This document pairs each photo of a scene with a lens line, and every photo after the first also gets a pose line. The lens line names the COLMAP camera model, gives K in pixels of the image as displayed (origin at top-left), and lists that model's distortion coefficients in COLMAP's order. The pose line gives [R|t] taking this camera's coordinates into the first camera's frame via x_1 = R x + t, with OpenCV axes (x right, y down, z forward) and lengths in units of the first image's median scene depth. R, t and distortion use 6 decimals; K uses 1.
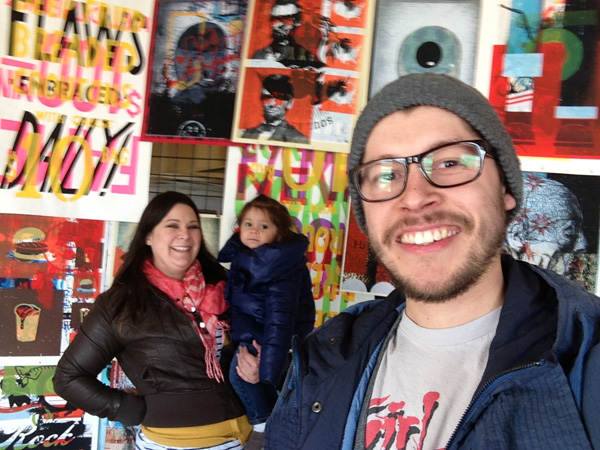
lens RADIAL K [[611.5, 0, 300.0], [0, 611.5, 225.0], [0, 0, 1]] dist [0.004676, -0.051859]
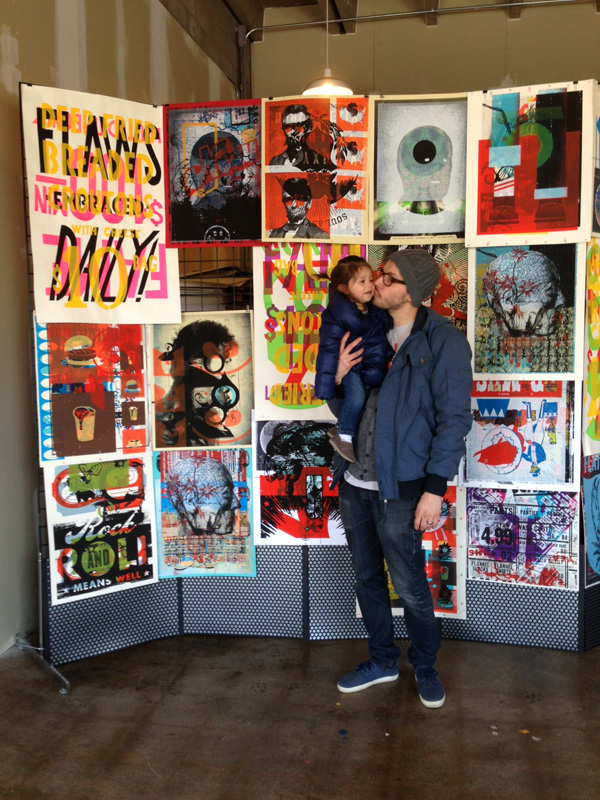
lens RADIAL K [[797.9, 0, 298.1], [0, 797.9, 410.4], [0, 0, 1]] dist [0.110454, 0.013644]
pose [[0.981290, -0.107424, 0.159778, -0.302652], [0.097005, 0.992701, 0.071663, 0.071241], [-0.166310, -0.054823, 0.984548, -0.471548]]
